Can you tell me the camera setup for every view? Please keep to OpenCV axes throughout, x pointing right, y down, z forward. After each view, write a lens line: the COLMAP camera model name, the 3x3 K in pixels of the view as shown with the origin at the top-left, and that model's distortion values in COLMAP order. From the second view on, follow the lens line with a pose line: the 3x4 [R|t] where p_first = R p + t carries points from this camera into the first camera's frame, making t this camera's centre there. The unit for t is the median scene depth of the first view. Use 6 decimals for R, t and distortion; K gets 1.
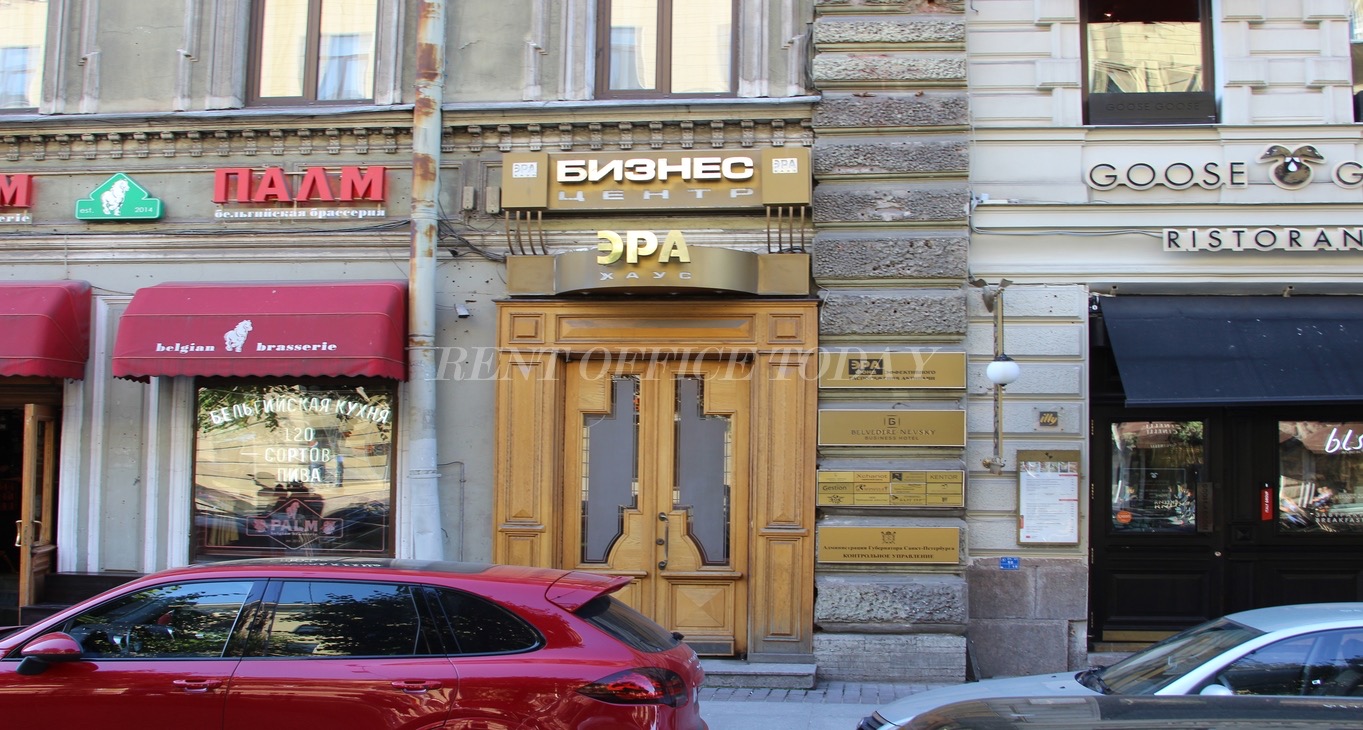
lens RADIAL K [[1520.1, 0, 679.1], [0, 1520.1, 329.2], [0, 0, 1]] dist [-0.113313, 0.068778]
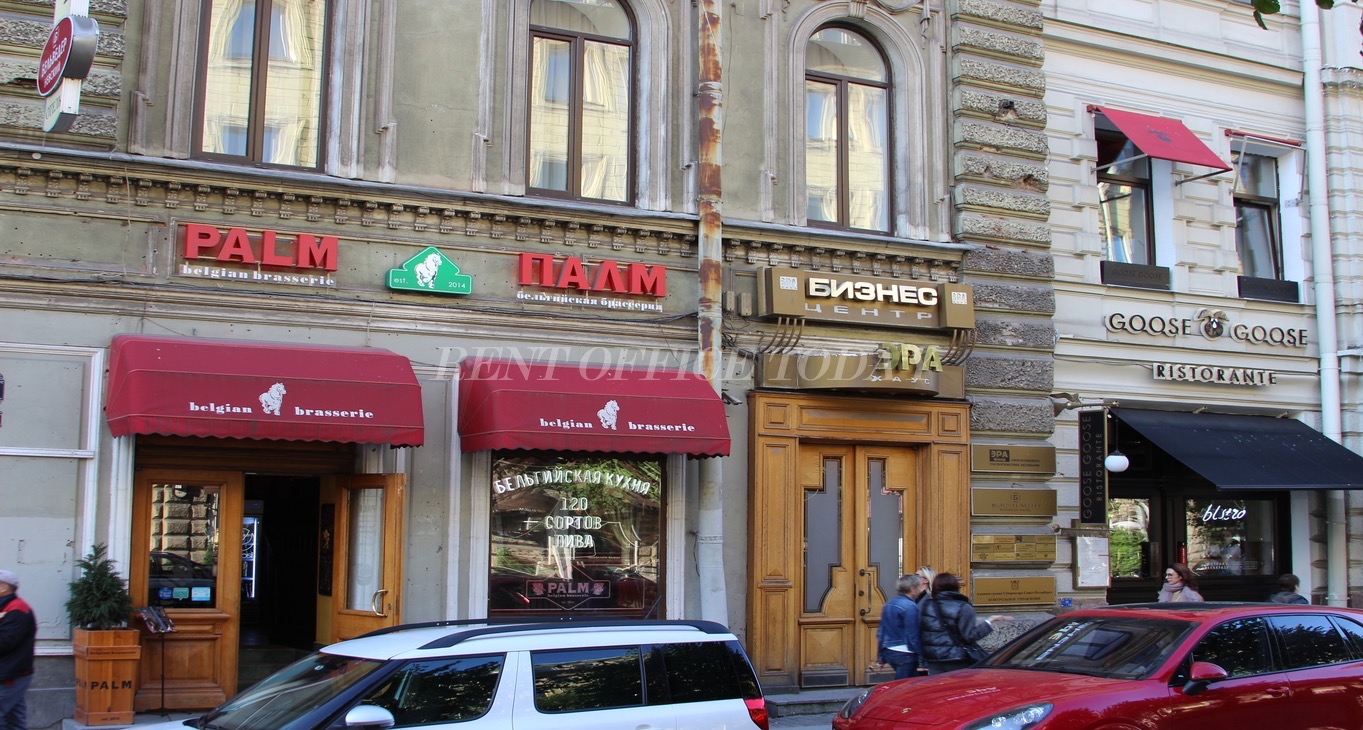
lens RADIAL K [[1534.5, 0, 683.2], [0, 1534.5, 336.4], [0, 0, 1]] dist [-0.108978, 0.048275]
pose [[0.844203, 0.066747, 0.531852, -0.799784], [-0.047934, 0.997642, -0.049117, -0.000006], [-0.533877, 0.015971, 0.845412, 0.025321]]
